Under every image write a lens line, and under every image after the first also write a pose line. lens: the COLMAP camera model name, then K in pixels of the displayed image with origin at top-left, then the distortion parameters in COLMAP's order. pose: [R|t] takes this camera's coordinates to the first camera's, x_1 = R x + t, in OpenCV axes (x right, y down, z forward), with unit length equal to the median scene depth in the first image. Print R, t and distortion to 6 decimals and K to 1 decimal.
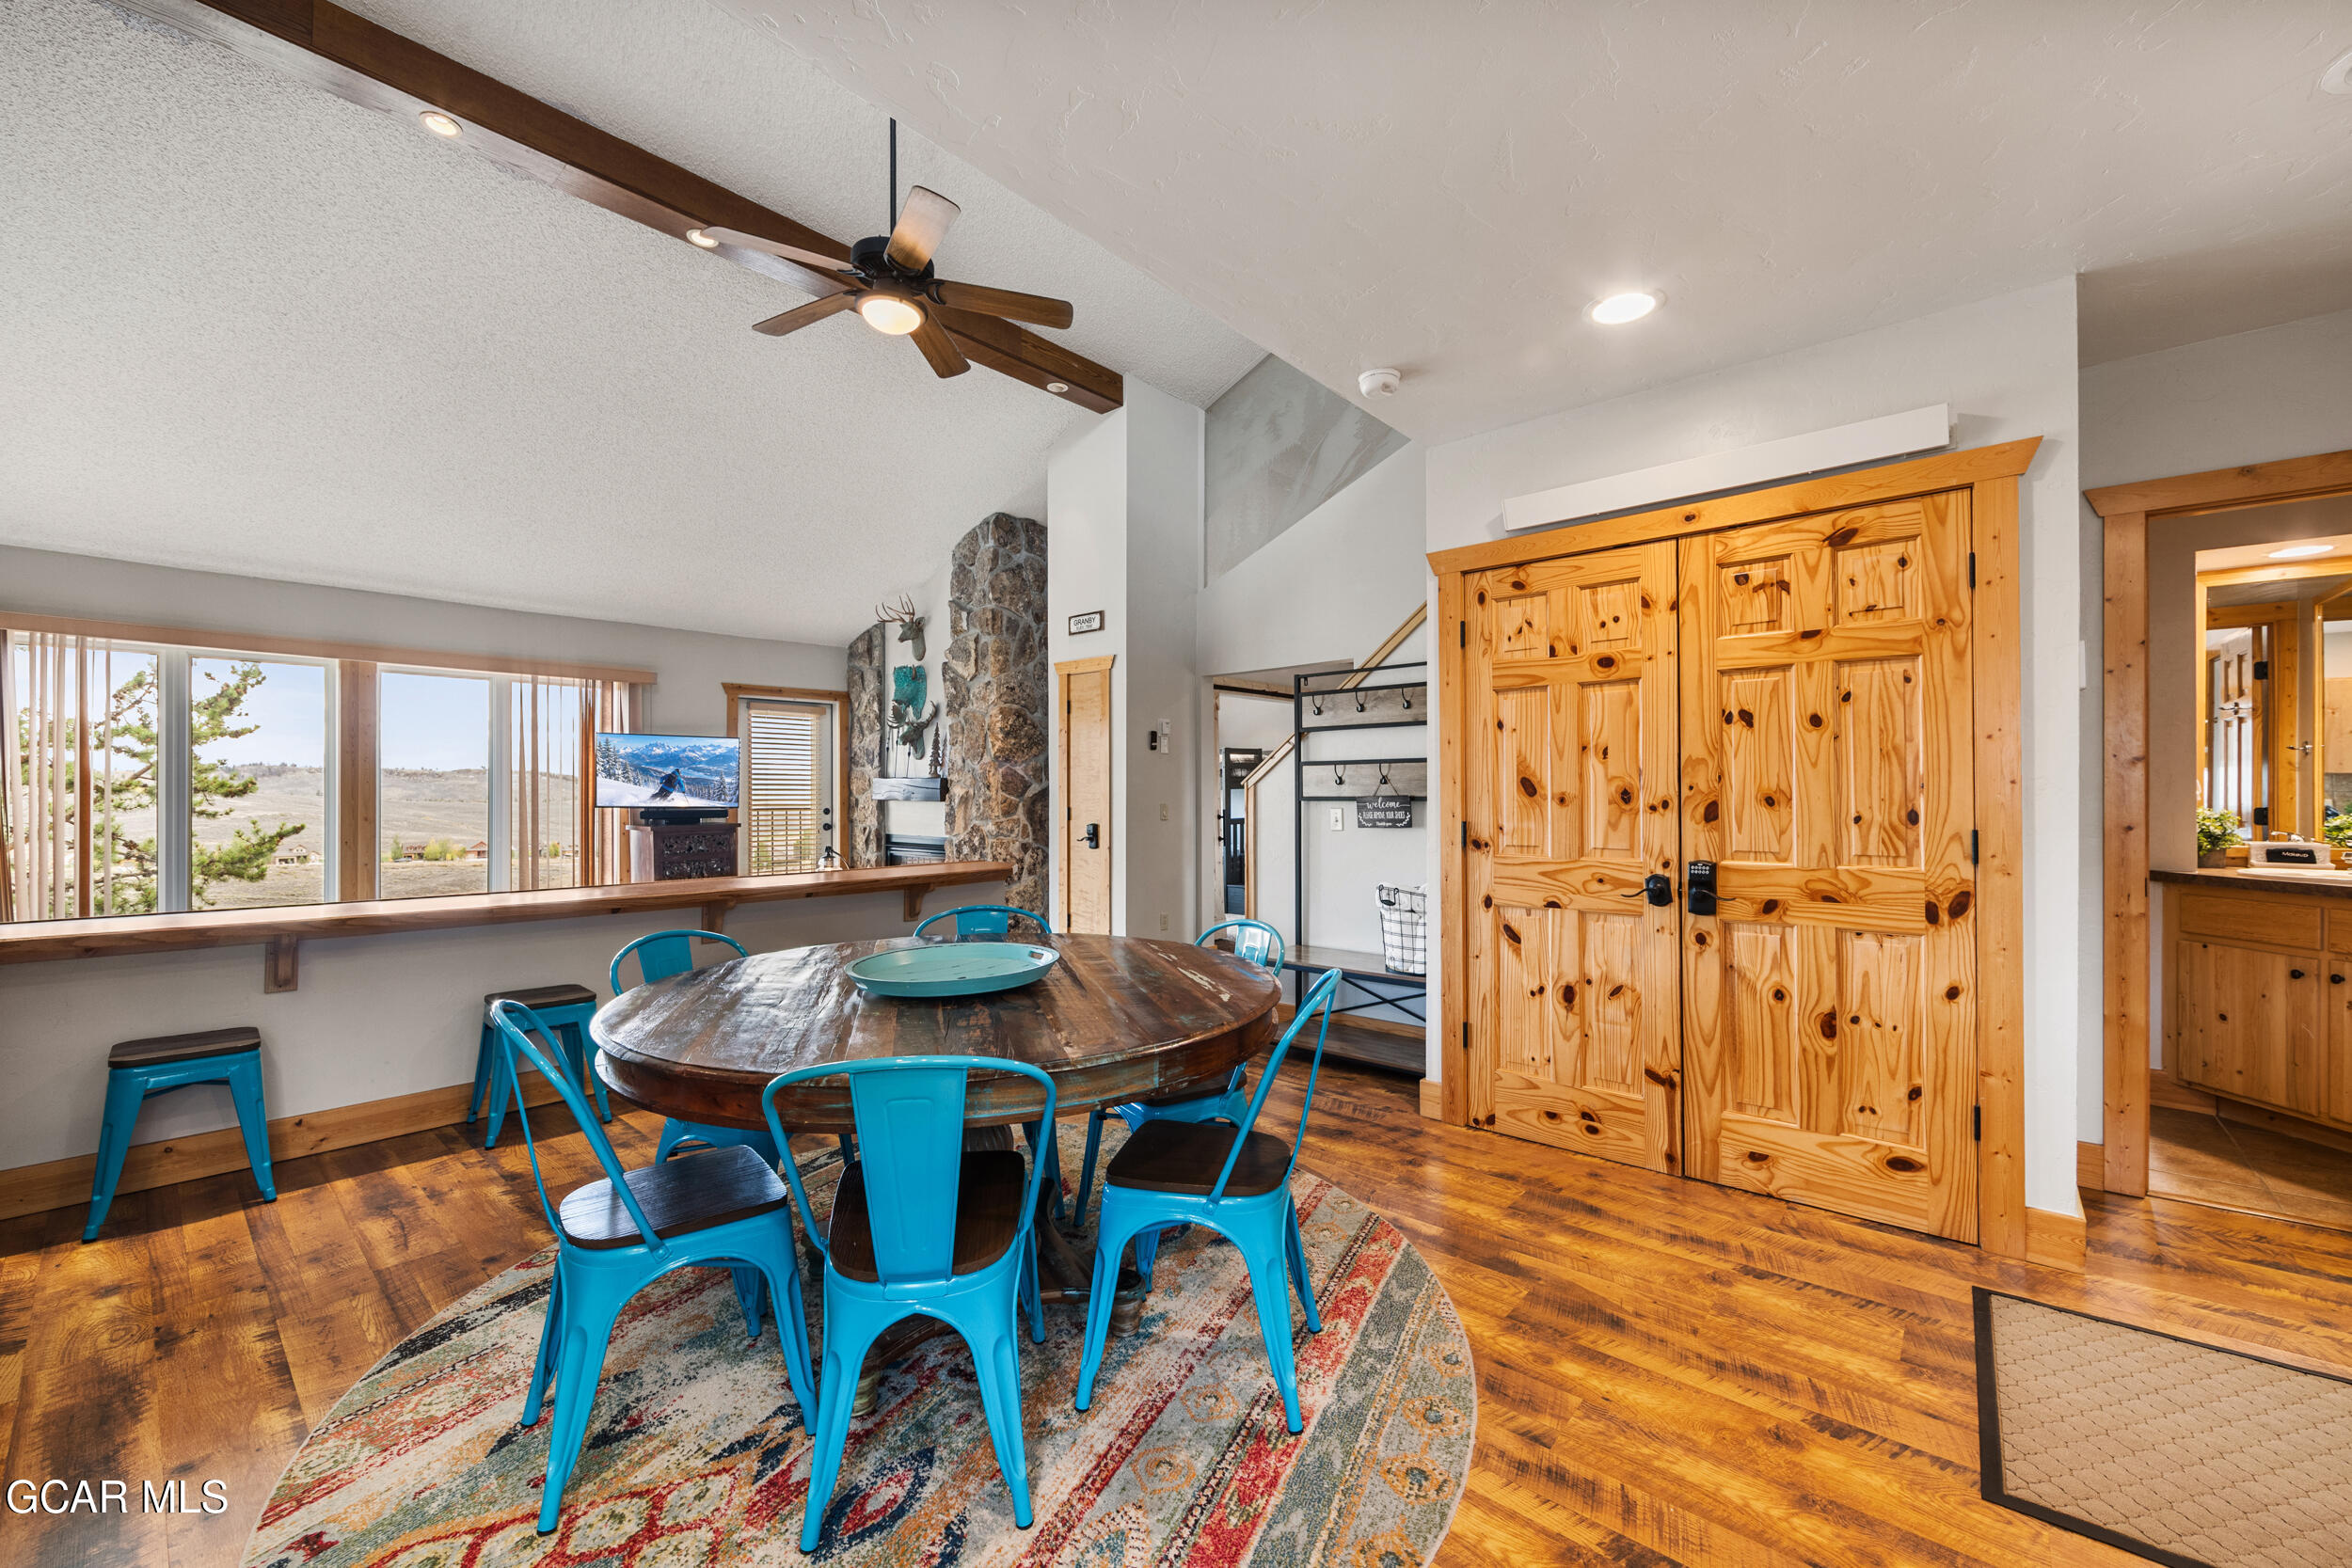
lens RADIAL K [[927.5, 0, 1185.7], [0, 927.5, 792.8], [0, 0, 1]] dist [-0.000942, -0.001207]
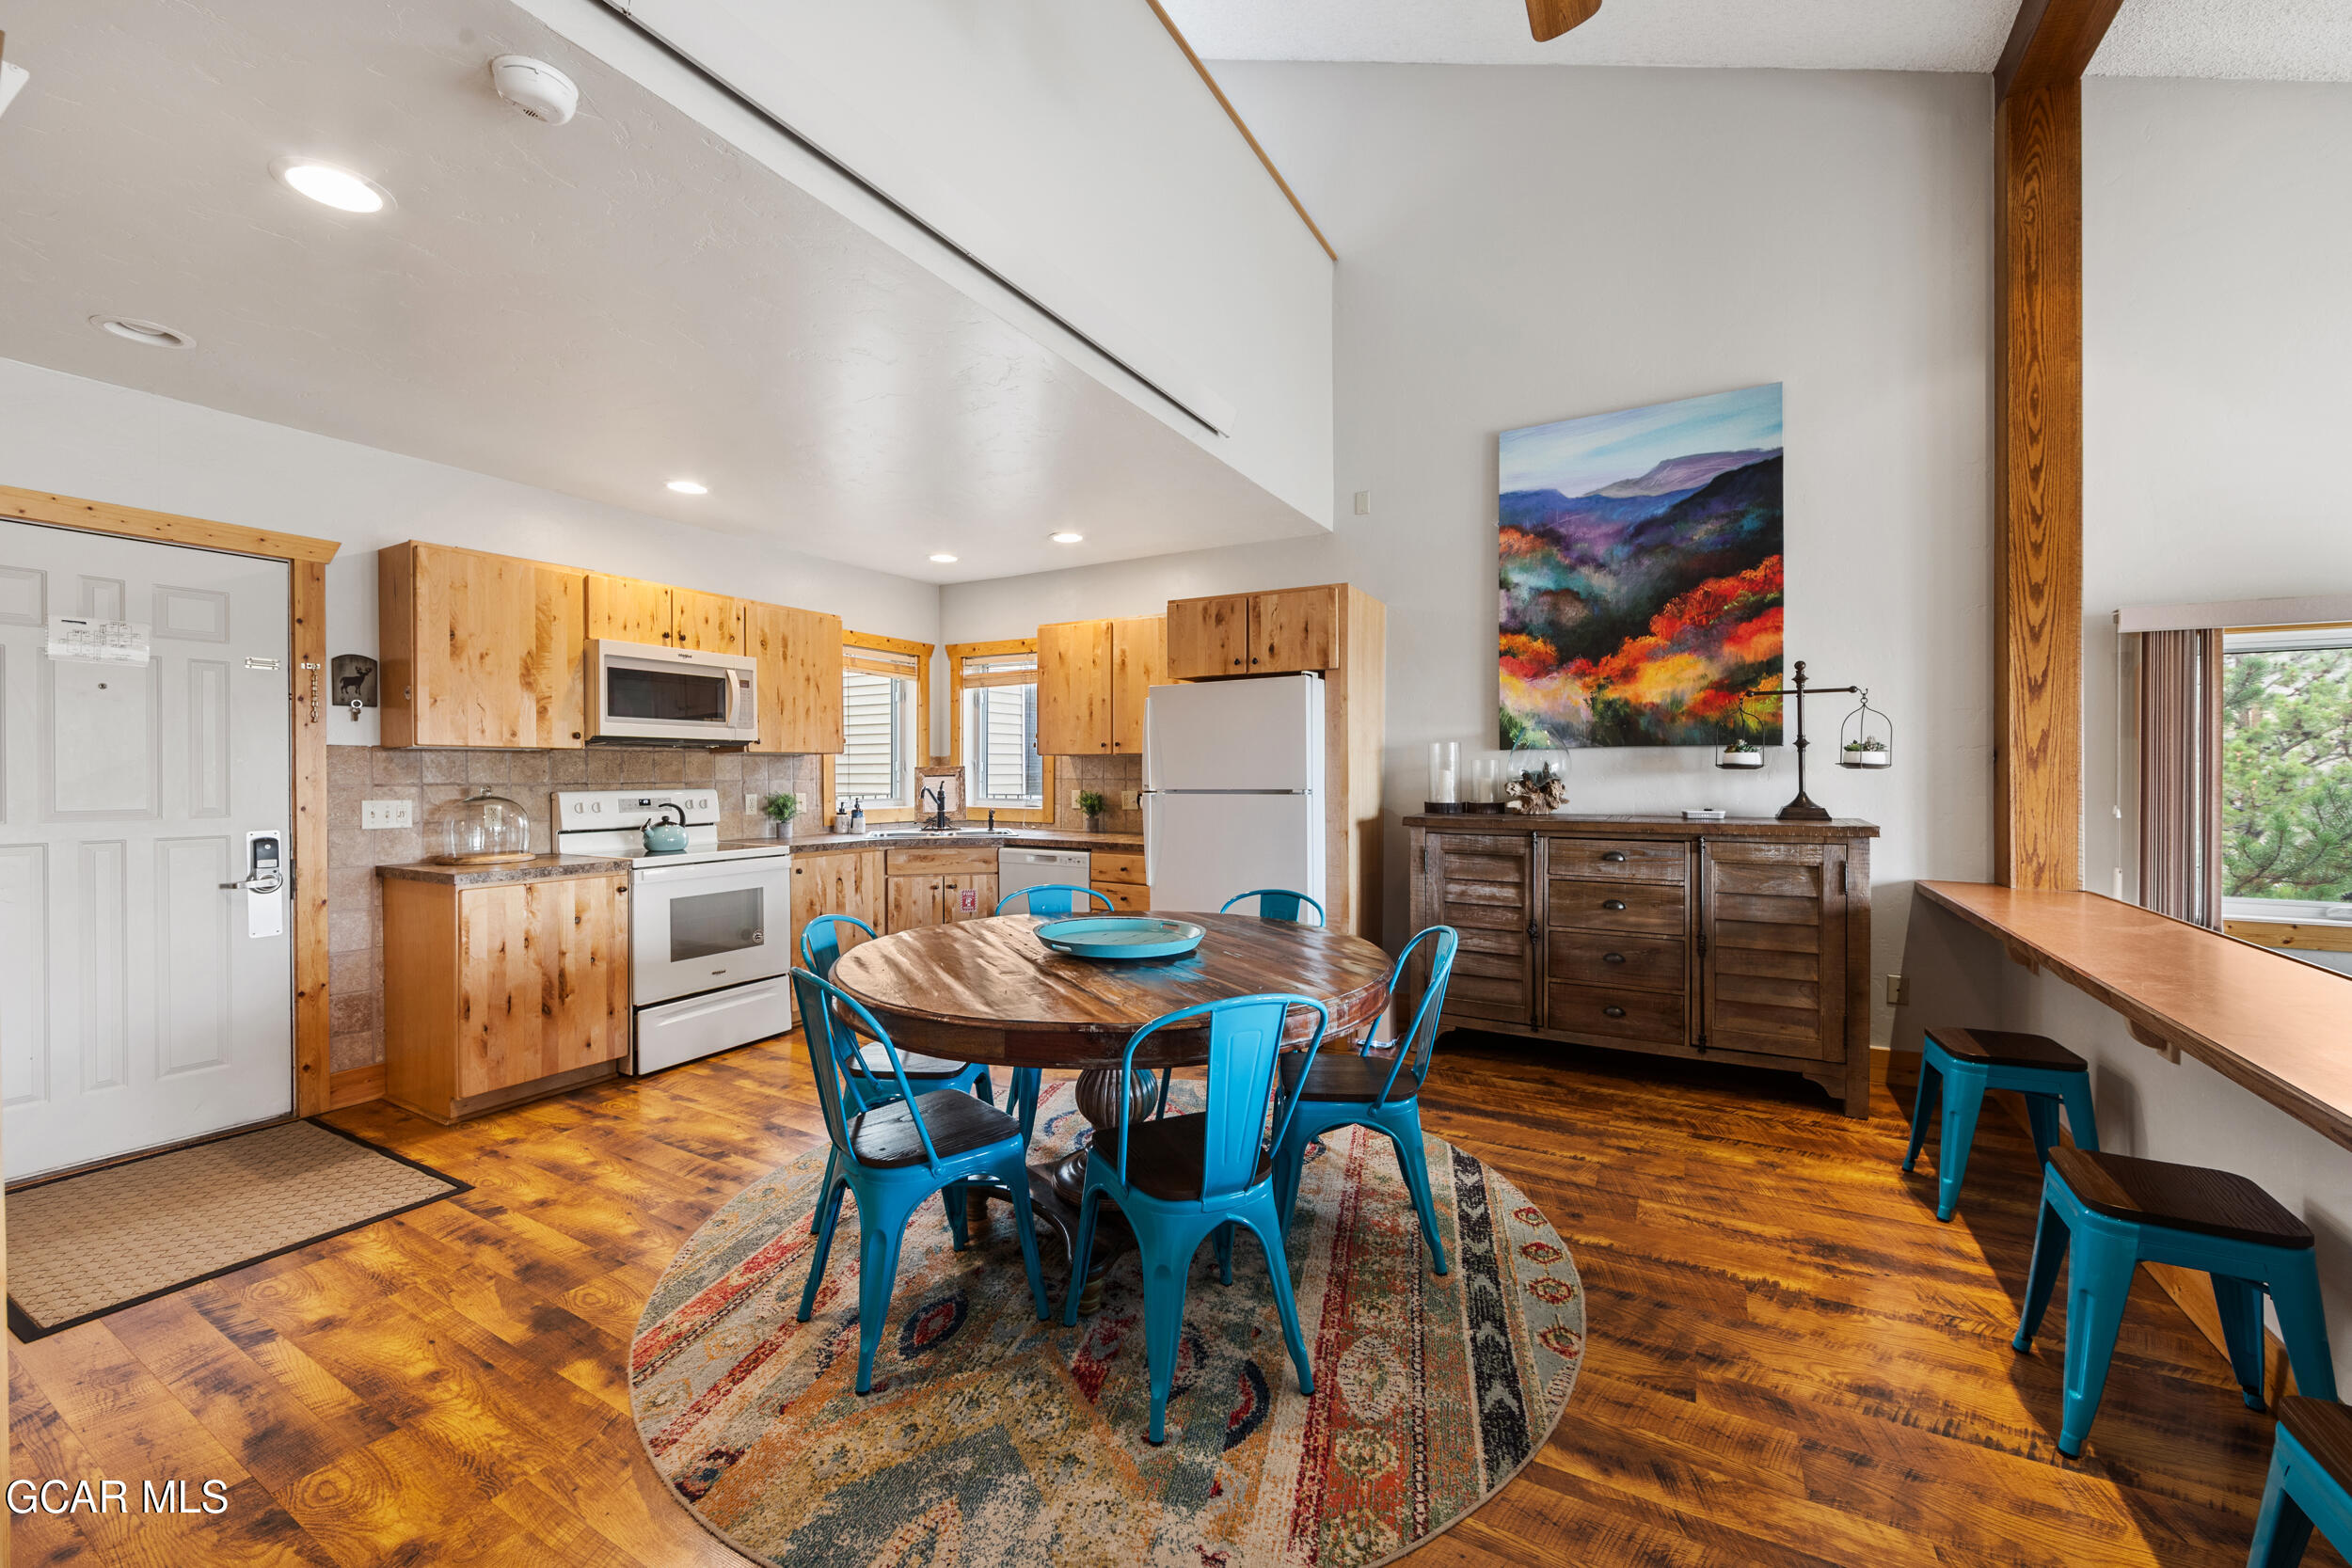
lens RADIAL K [[927.5, 0, 1181.2], [0, 927.5, 770.0], [0, 0, 1]] dist [-0.000942, -0.001207]
pose [[-0.980707, 0.003932, -0.195446, -0.031318], [0.004070, 0.999992, -0.000307, -0.008738], [0.195443, -0.001096, -0.980714, 0.754576]]
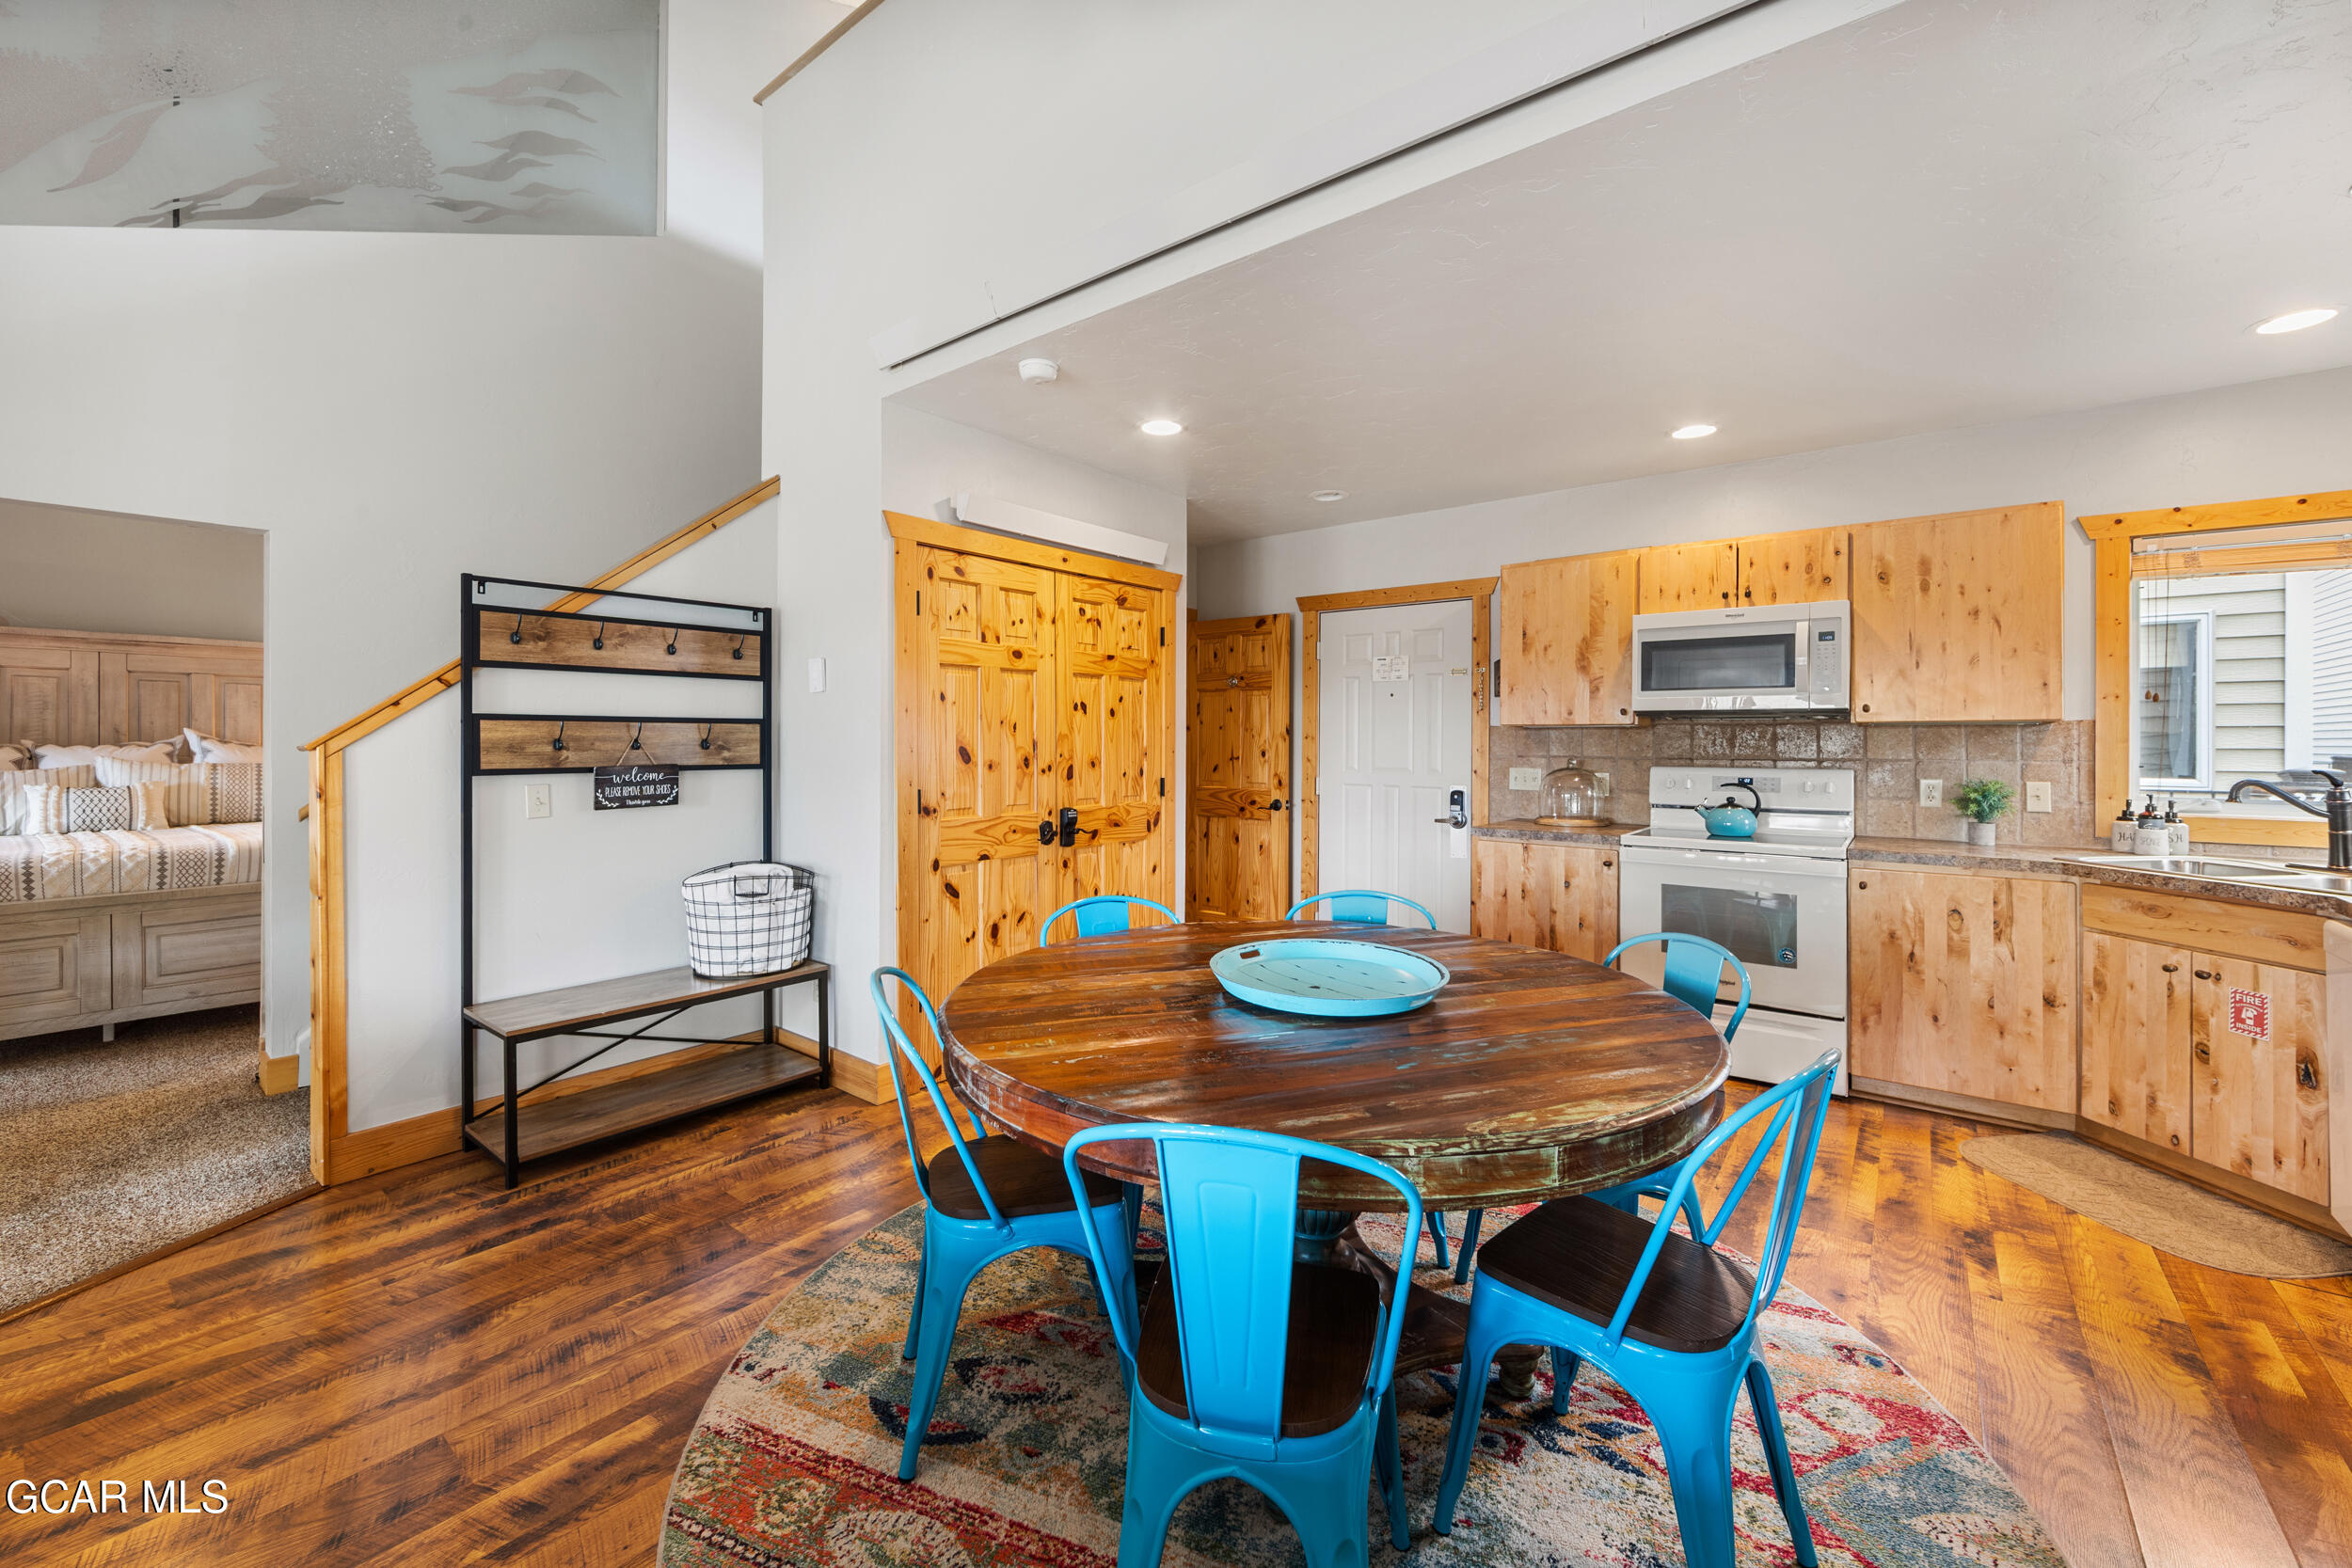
lens RADIAL K [[927.5, 0, 1177.0], [0, 927.5, 749.2], [0, 0, 1]] dist [-0.000942, -0.001207]
pose [[-0.040724, -0.007476, 0.999142, -0.385952], [-0.002690, 0.999969, 0.007372, -0.011655], [-0.999167, -0.002387, -0.040743, 0.406118]]
